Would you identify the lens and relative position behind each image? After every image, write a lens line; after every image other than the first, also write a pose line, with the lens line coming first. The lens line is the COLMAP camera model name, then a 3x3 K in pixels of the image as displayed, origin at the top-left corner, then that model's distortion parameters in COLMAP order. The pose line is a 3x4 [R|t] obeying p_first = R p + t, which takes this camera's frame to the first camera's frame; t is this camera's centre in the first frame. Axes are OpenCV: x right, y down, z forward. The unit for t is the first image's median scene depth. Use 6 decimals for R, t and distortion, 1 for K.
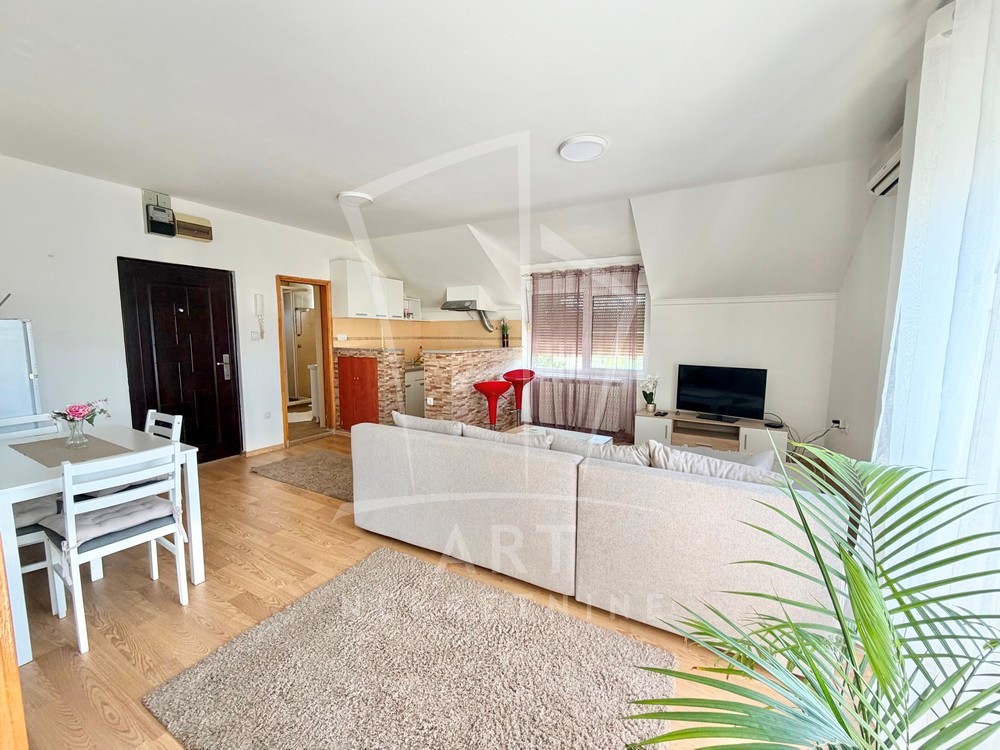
lens RADIAL K [[399.9, 0, 500.0], [0, 399.9, 375.0], [0, 0, 1]] dist [-0.000250, 0.000119]
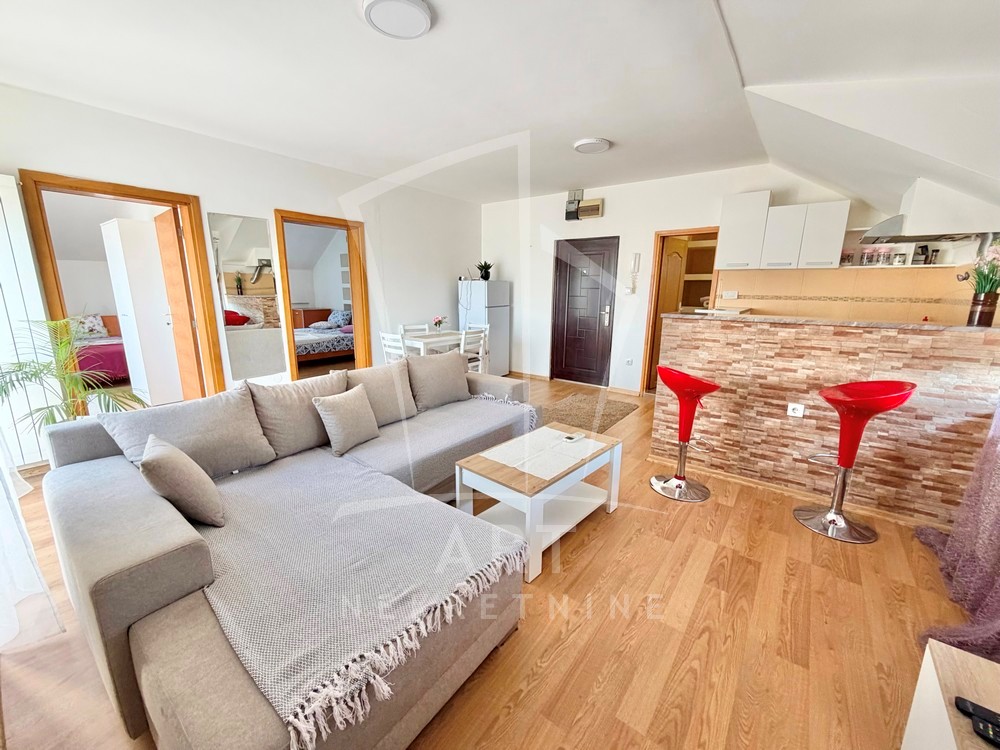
lens RADIAL K [[399.9, 0, 500.0], [0, 399.9, 375.0], [0, 0, 1]] dist [-0.000250, 0.000119]
pose [[-0.134008, 0.205317, -0.969478, 0.529181], [-0.115568, 0.968389, 0.221061, -0.067553], [0.984218, 0.141664, -0.106044, 0.707068]]
